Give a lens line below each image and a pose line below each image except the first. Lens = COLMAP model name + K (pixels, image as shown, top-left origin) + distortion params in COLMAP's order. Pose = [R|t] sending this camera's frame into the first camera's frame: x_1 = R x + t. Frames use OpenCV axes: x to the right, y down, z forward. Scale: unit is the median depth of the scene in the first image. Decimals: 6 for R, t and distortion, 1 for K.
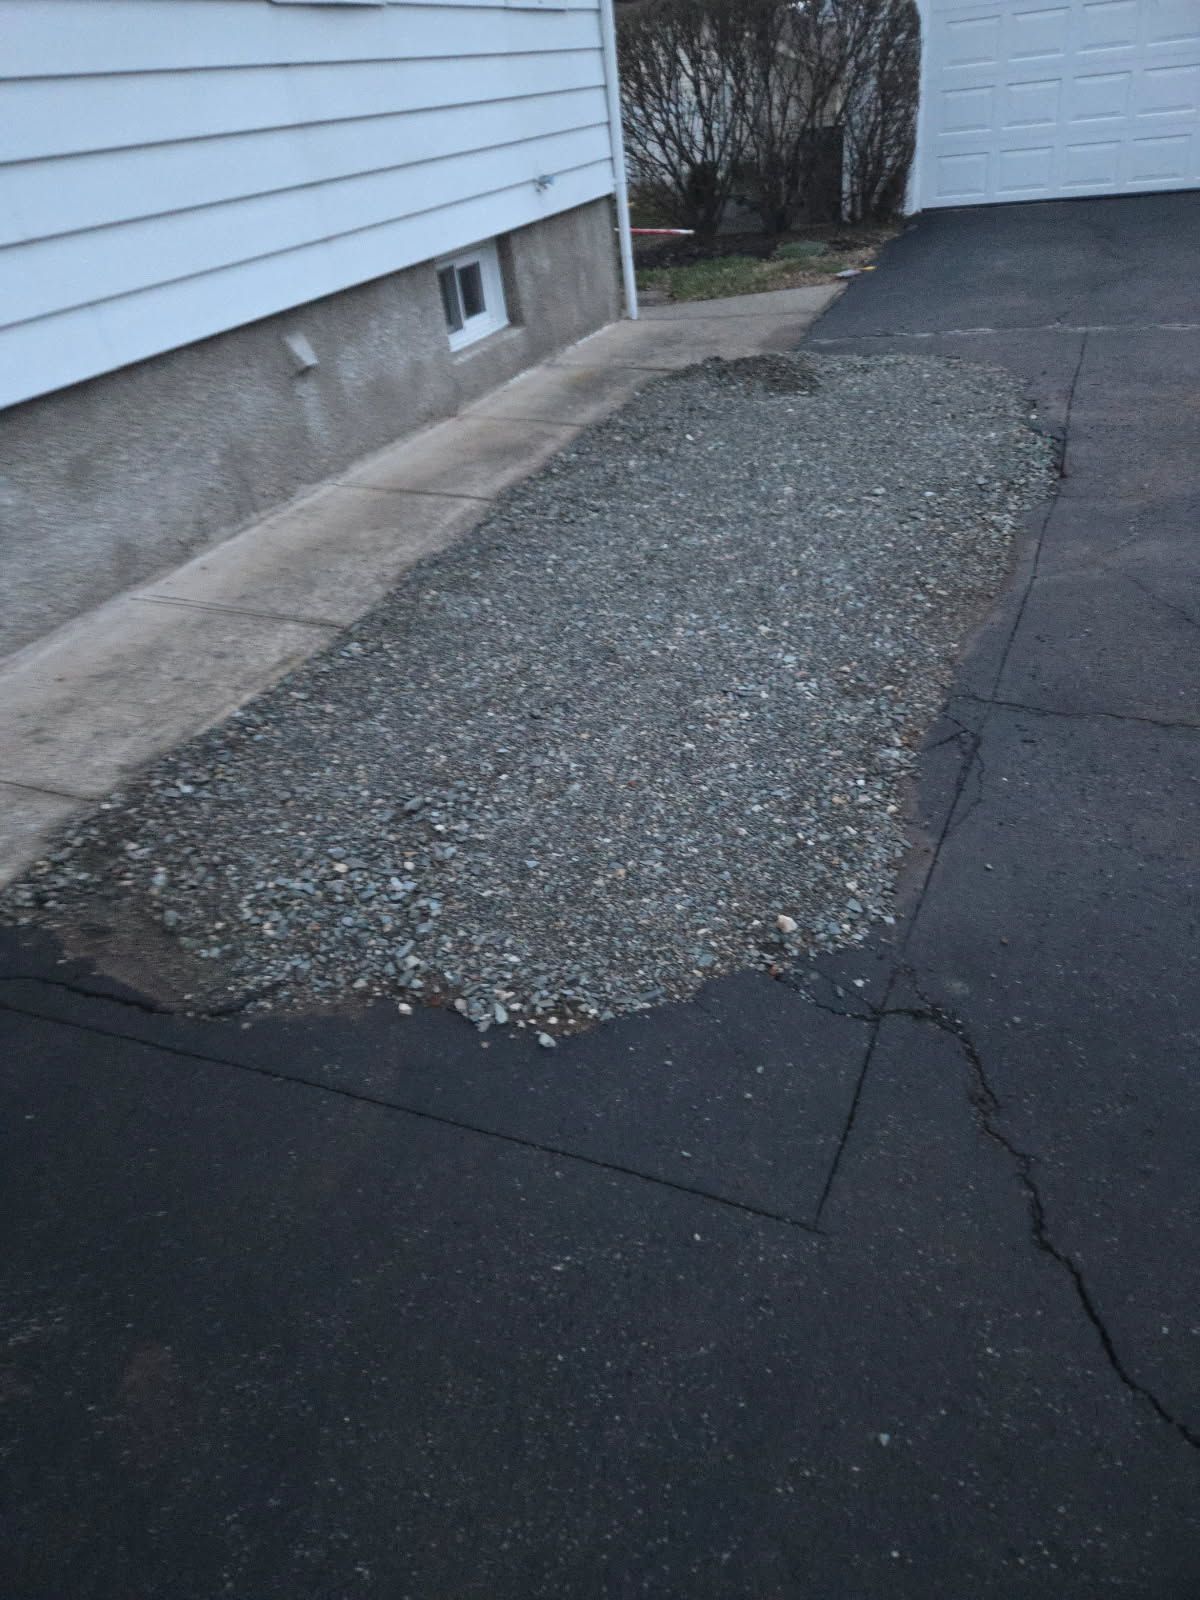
lens RADIAL K [[1089.8, 0, 600.0], [0, 1089.8, 800.0], [0, 0, 1]] dist [-0.003578, -0.007942]
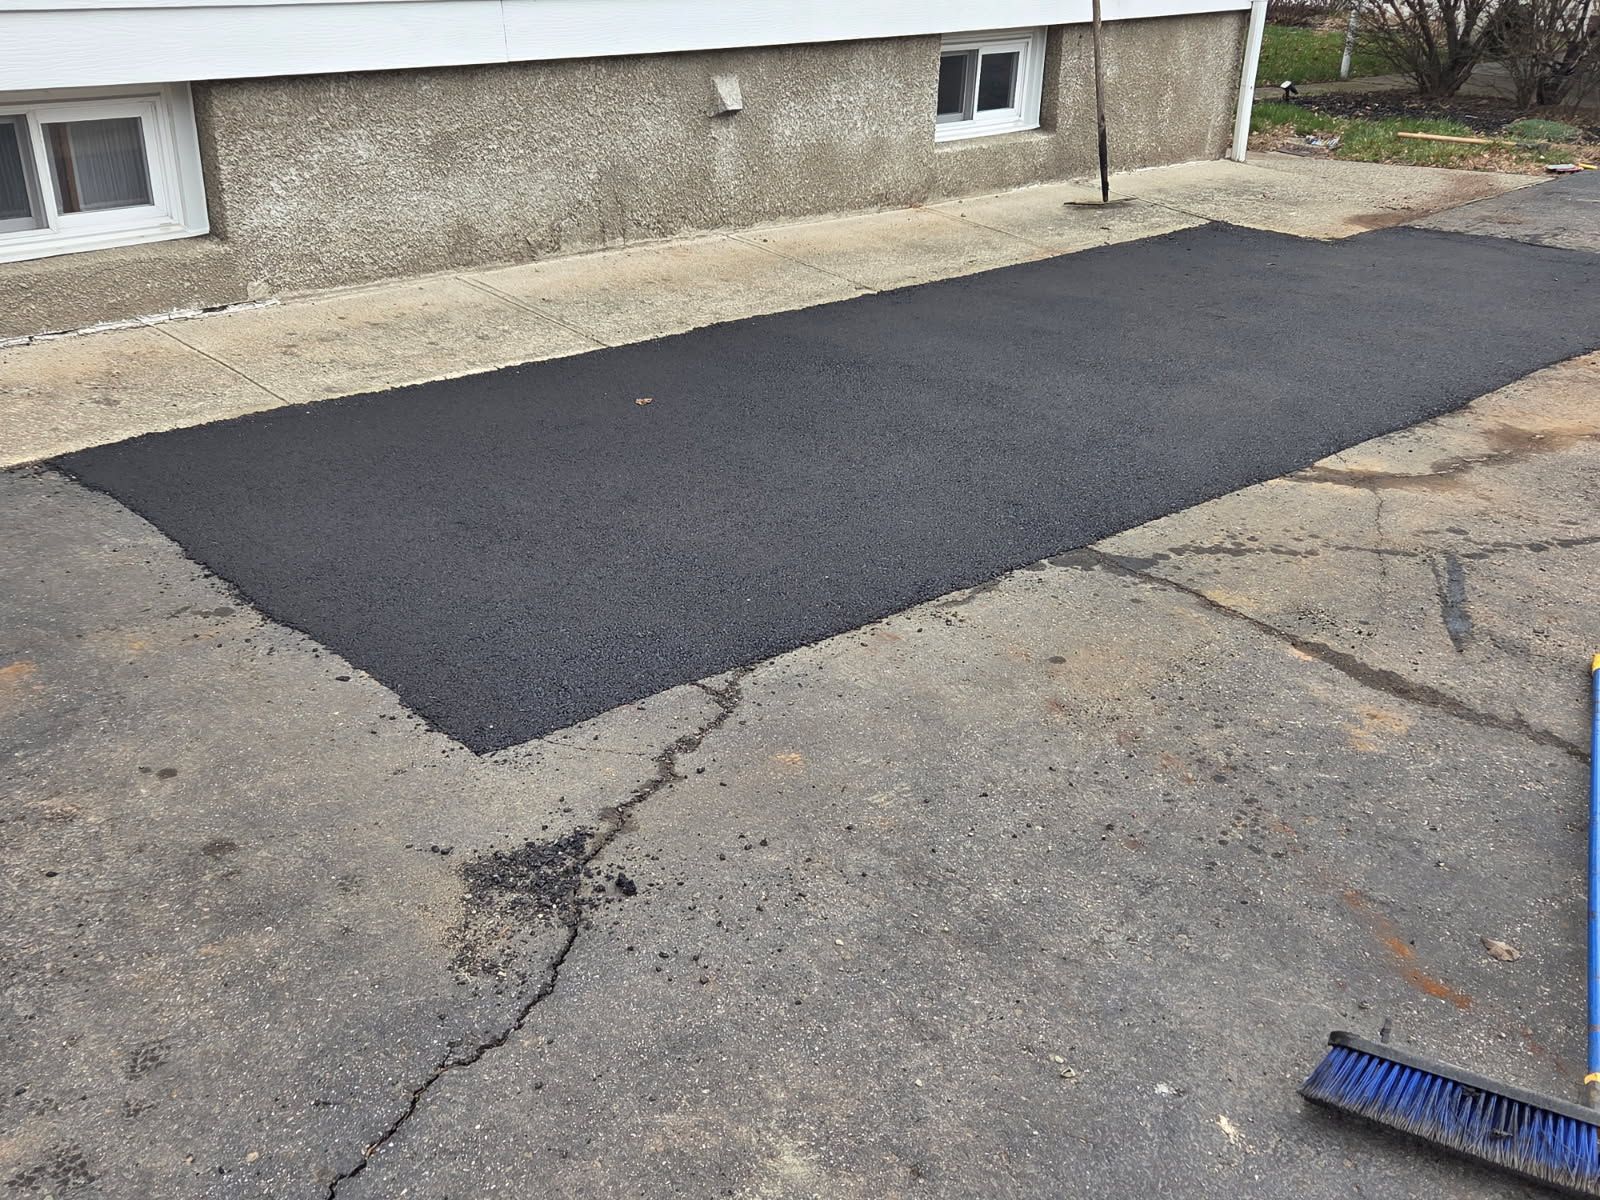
lens RADIAL K [[1572.1, 0, 800.0], [0, 1572.1, 600.0], [0, 0, 1]] dist [0.013276, 0.002646]
pose [[0.899959, 0.294915, -0.321092, 0.345370], [-0.333387, 0.940117, -0.070945, 0.077690], [0.280941, 0.170895, 0.944387, -0.199115]]
